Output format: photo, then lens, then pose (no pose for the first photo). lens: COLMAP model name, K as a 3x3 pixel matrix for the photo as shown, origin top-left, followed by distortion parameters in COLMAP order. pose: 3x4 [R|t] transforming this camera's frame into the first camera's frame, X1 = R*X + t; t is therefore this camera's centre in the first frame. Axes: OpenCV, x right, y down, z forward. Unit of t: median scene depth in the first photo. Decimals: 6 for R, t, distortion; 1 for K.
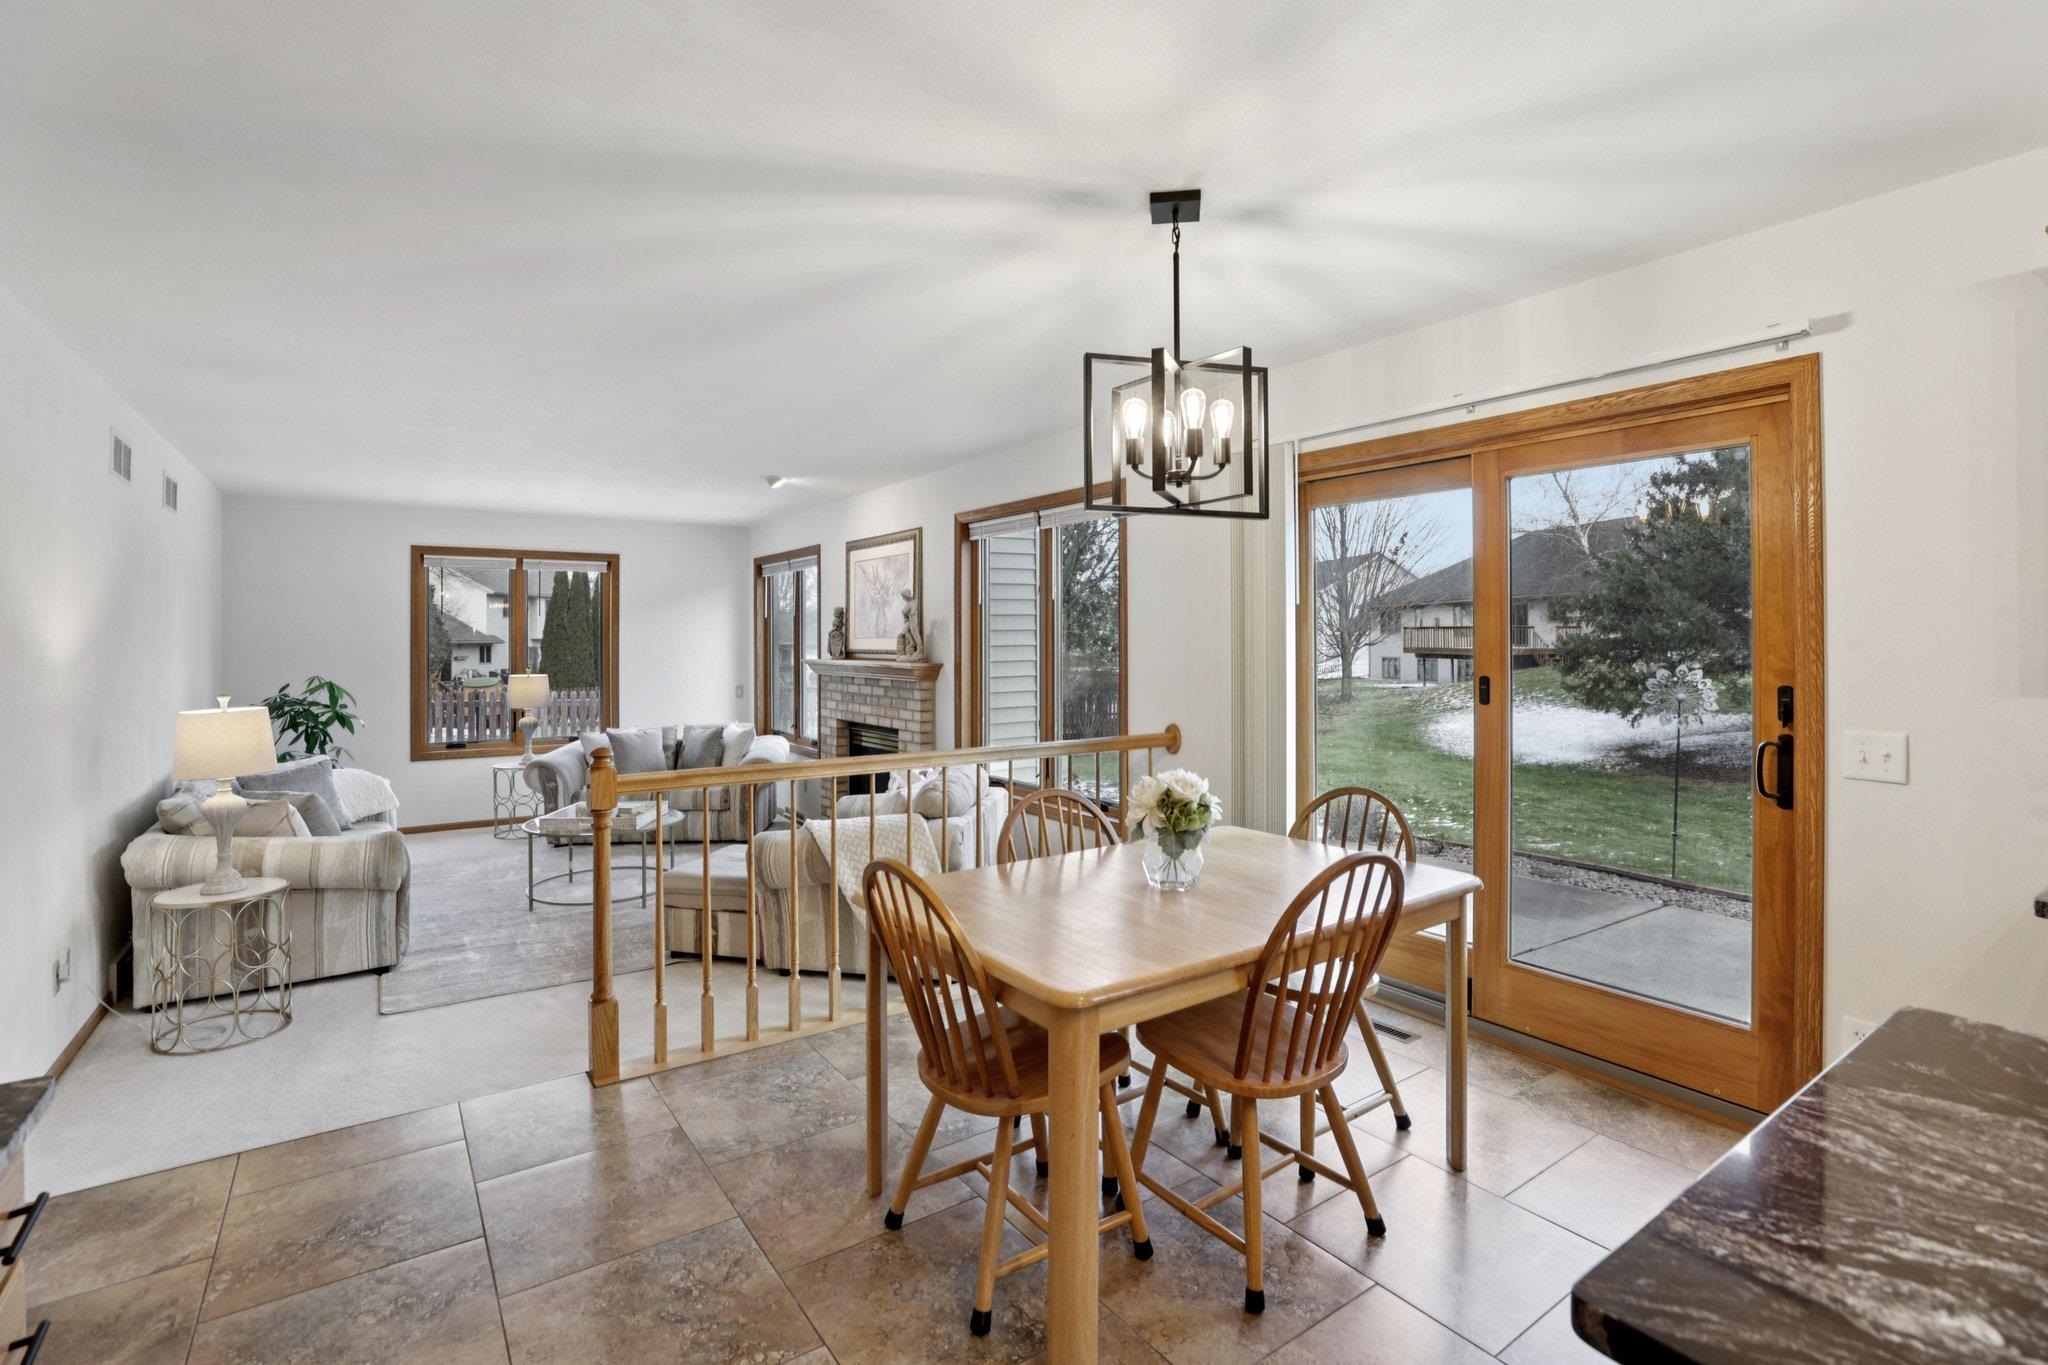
lens RADIAL K [[941.0, 0, 1029.5], [0, 941.0, 640.2], [0, 0, 1]] dist [-0.033119, 0.003480]
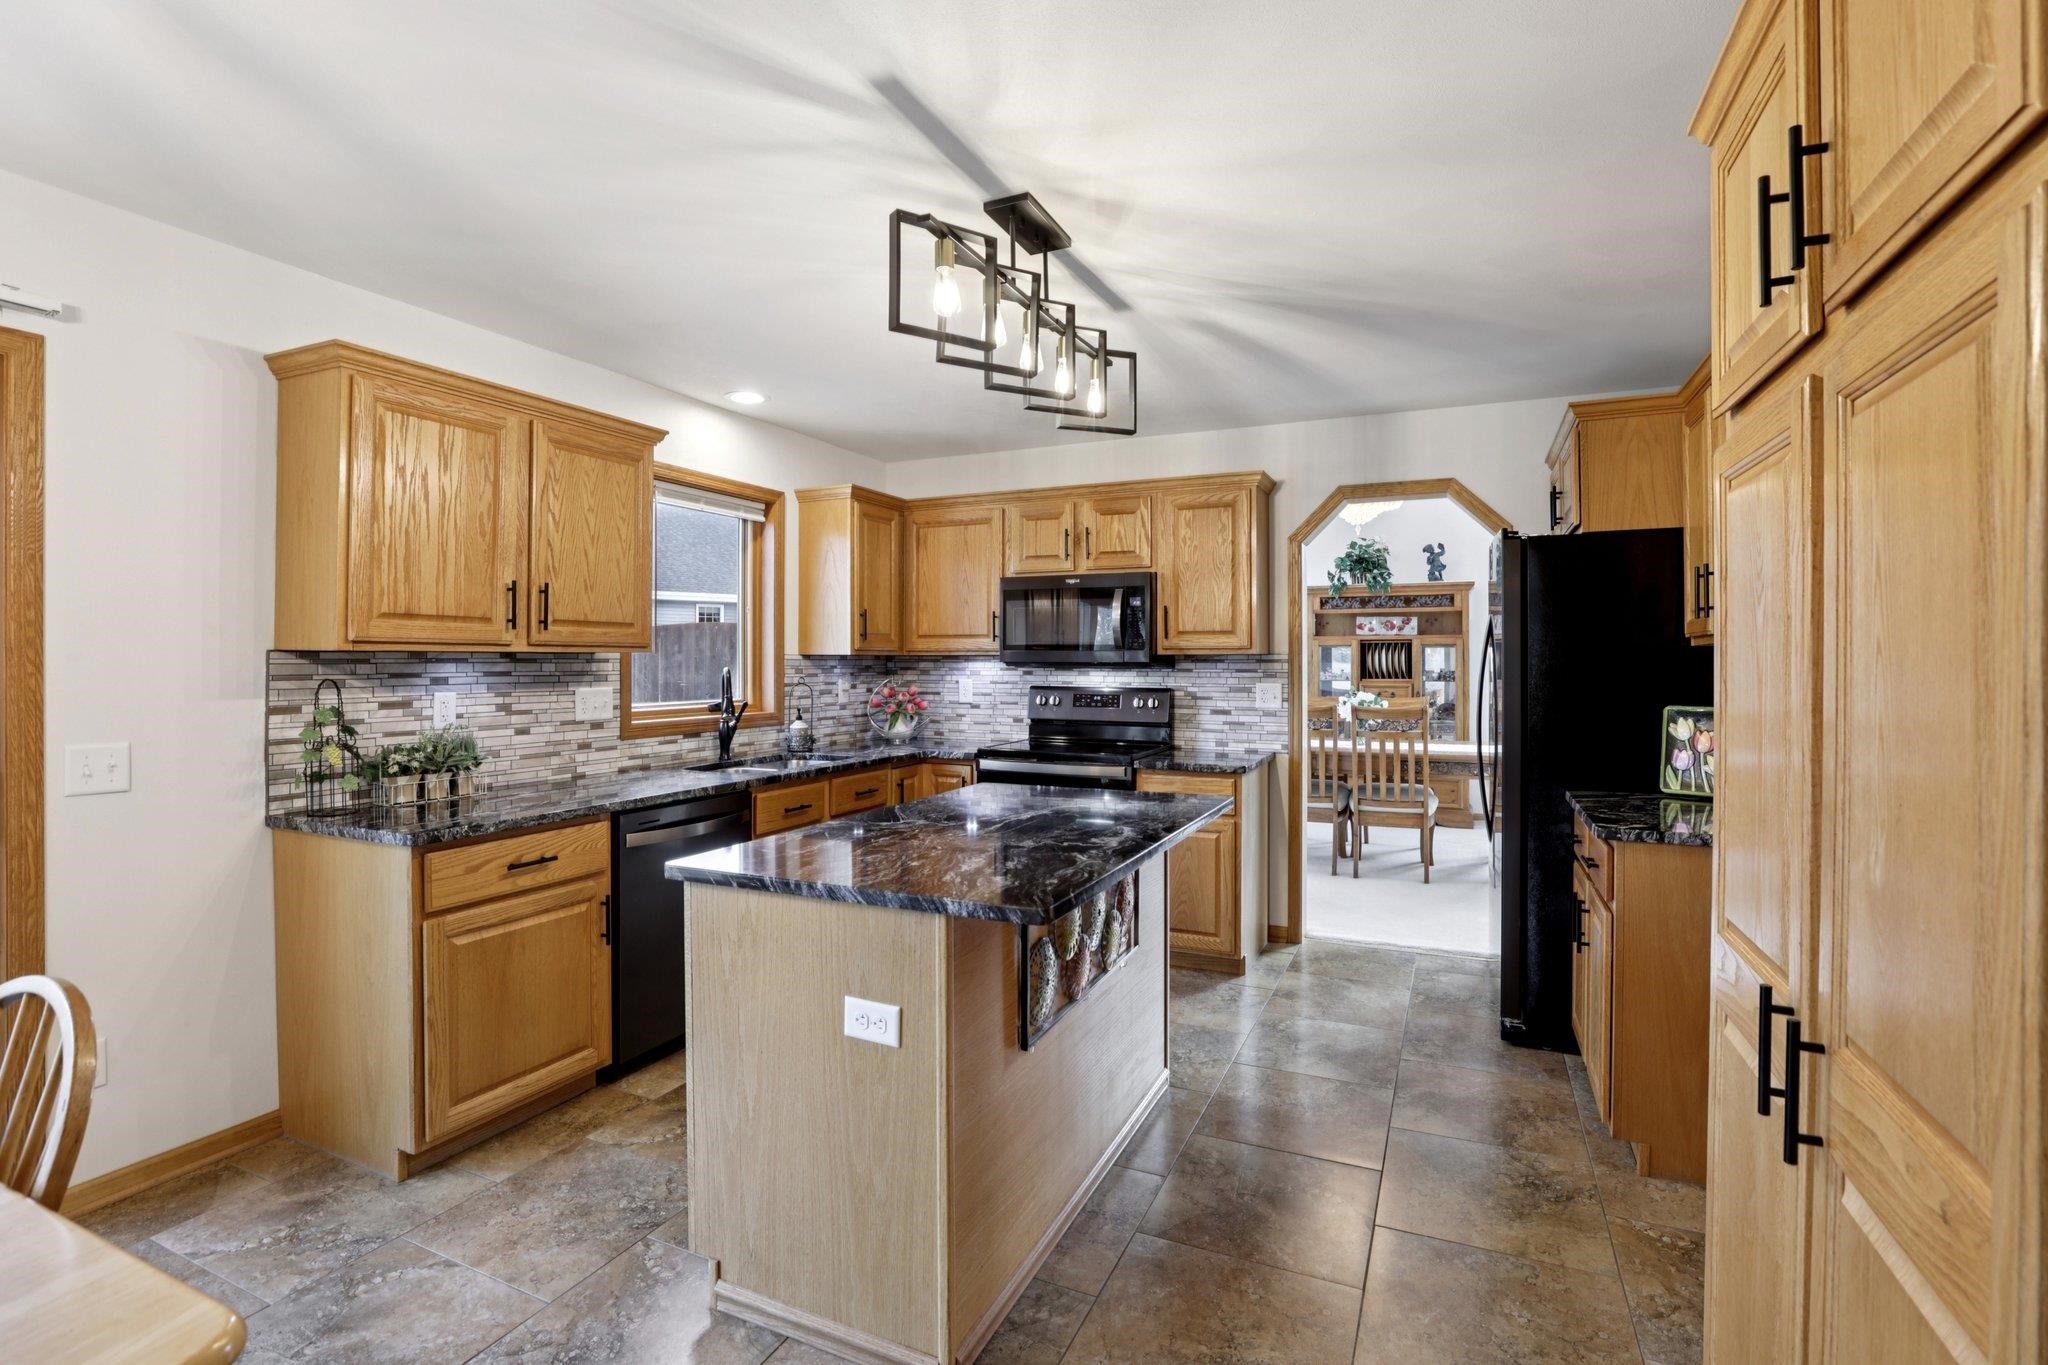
lens RADIAL K [[941.0, 0, 1031.2], [0, 941.0, 664.2], [0, 0, 1]] dist [-0.033119, 0.003480]
pose [[-0.500163, -0.000944, 0.865931, -0.176630], [0.001552, 0.999997, 0.001986, 0.005687], [-0.865930, 0.002337, -0.500160, 0.256313]]
